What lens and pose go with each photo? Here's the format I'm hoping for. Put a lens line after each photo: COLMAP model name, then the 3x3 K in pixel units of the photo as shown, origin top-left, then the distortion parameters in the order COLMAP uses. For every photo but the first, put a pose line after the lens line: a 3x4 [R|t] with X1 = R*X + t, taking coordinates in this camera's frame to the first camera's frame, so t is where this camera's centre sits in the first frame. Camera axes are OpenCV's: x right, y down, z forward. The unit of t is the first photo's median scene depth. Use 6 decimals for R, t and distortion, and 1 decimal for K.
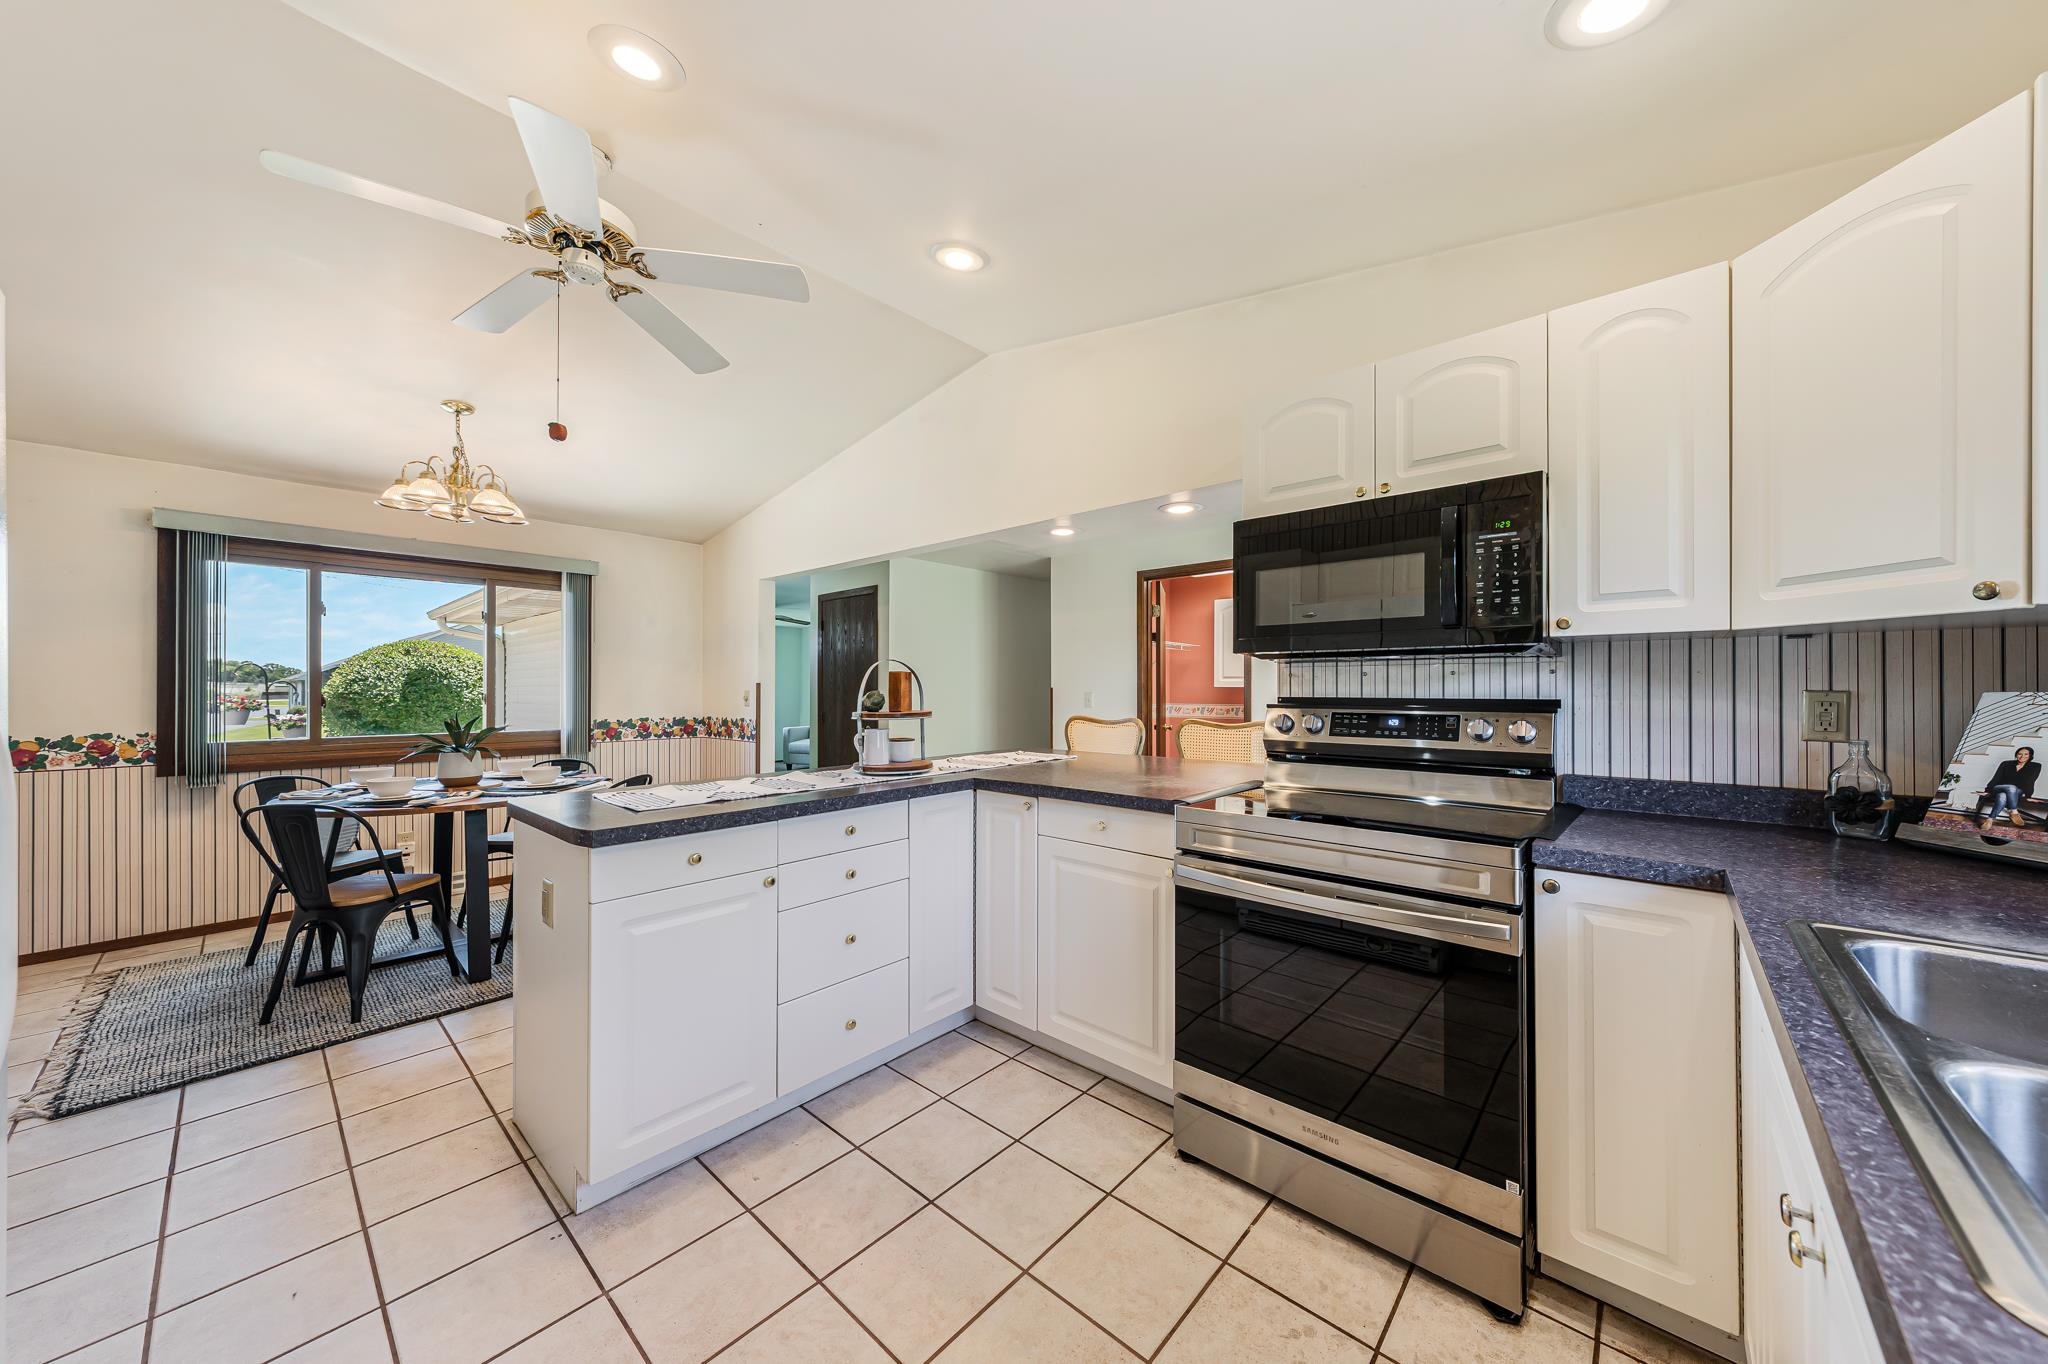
lens RADIAL K [[715.4, 0, 1023.7], [0, 715.4, 686.4], [0, 0, 1]] dist [0.015516, -0.000012]
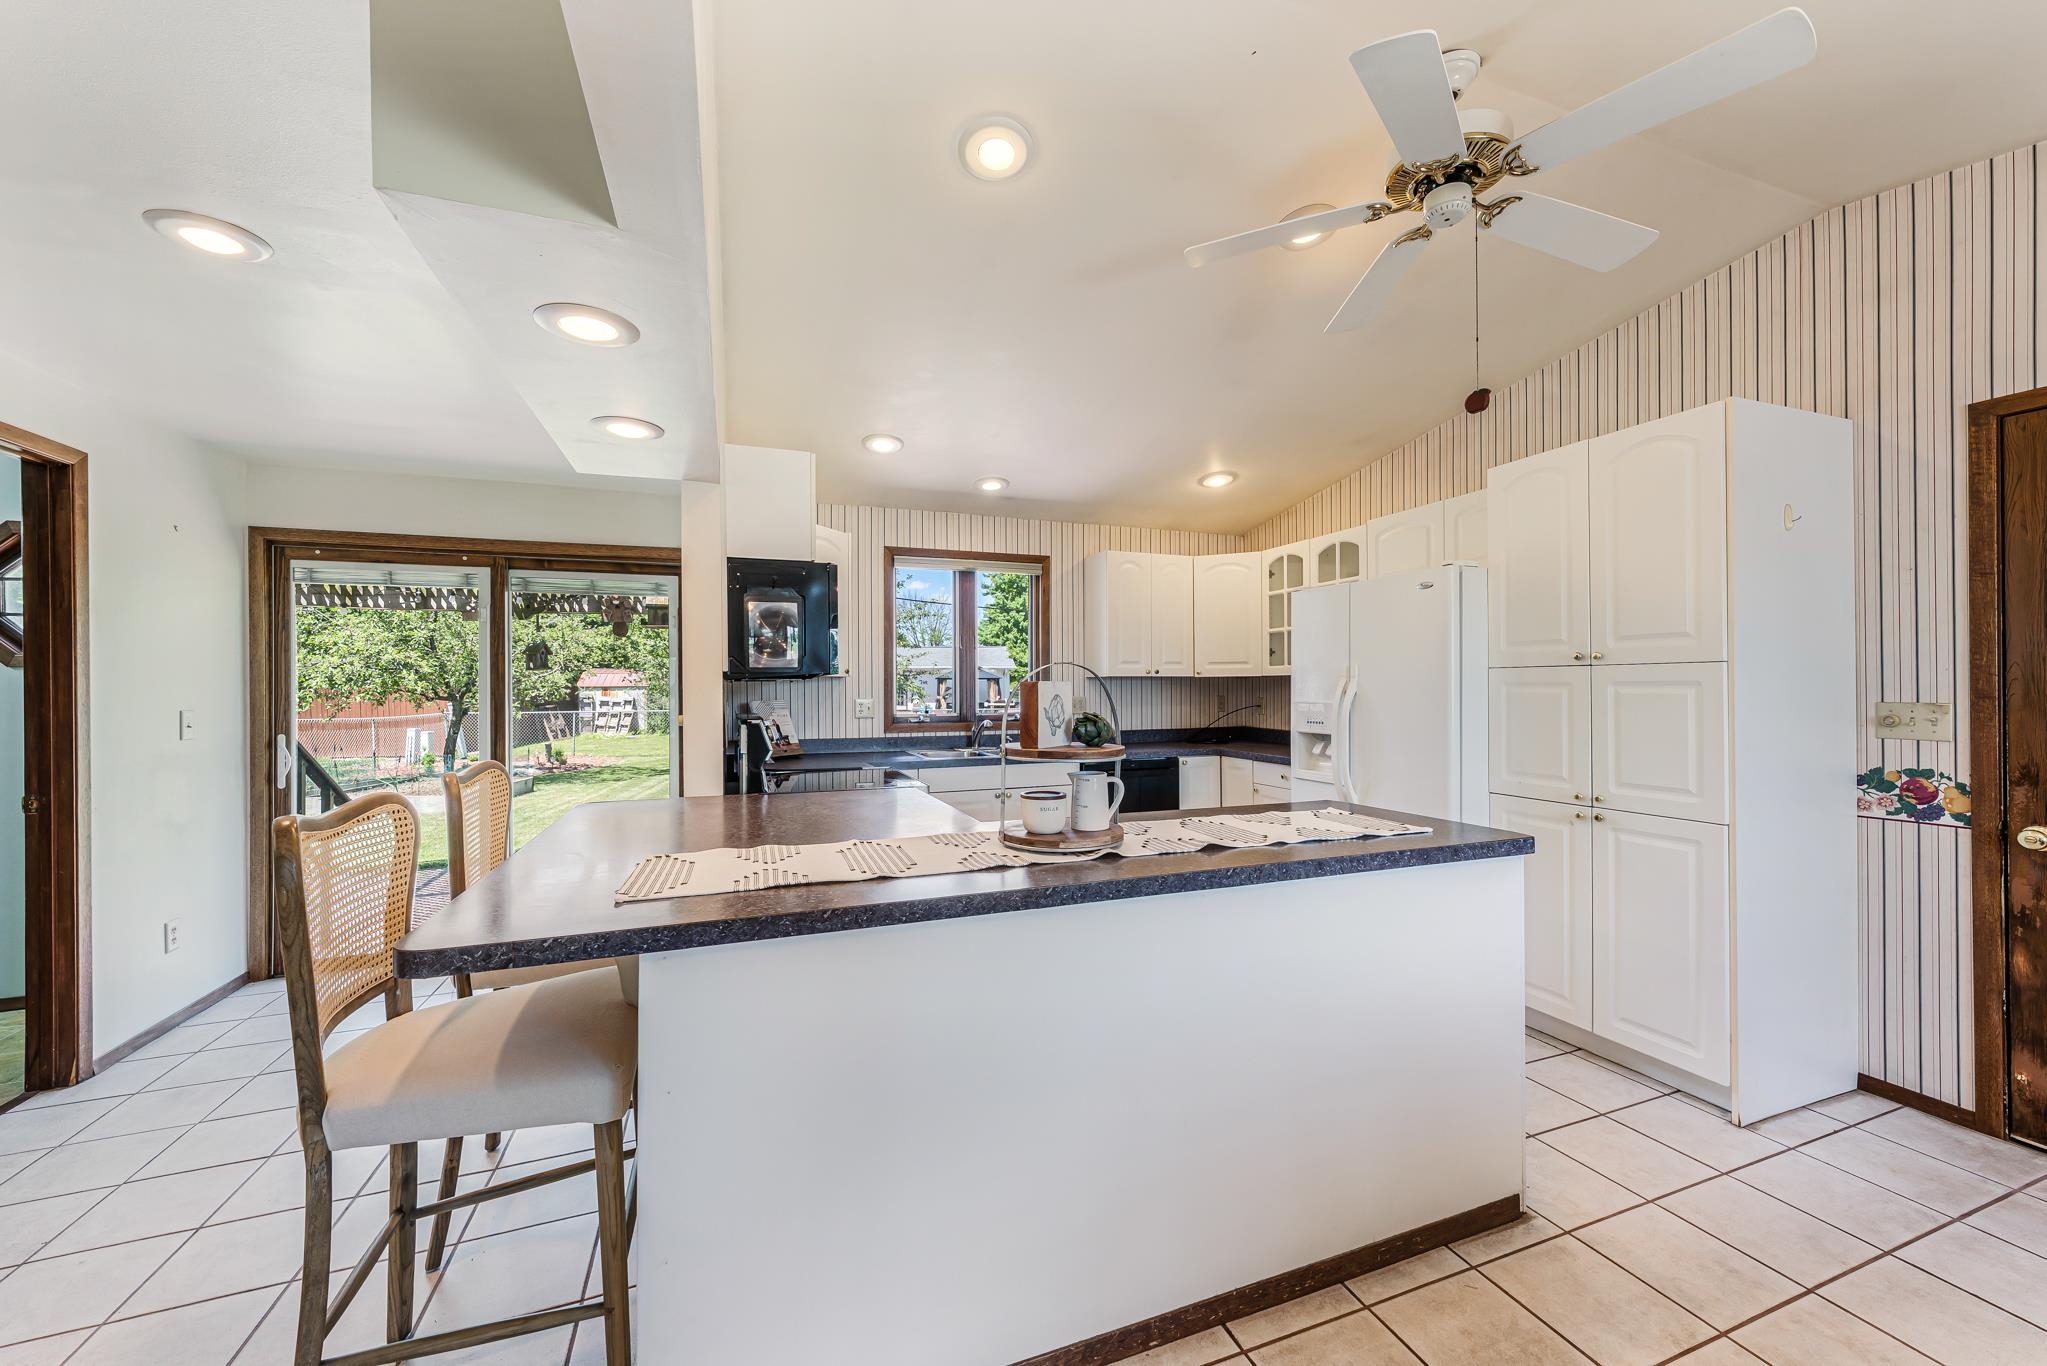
lens RADIAL K [[759.5, 0, 1023.0], [0, 759.5, 688.2], [0, 0, 1]] dist [-0.000050, 0.000366]
pose [[-0.888767, 0.004610, 0.458336, -0.688391], [0.002494, 0.999983, -0.005223, -0.018169], [-0.458353, -0.003499, -0.888764, 2.418763]]
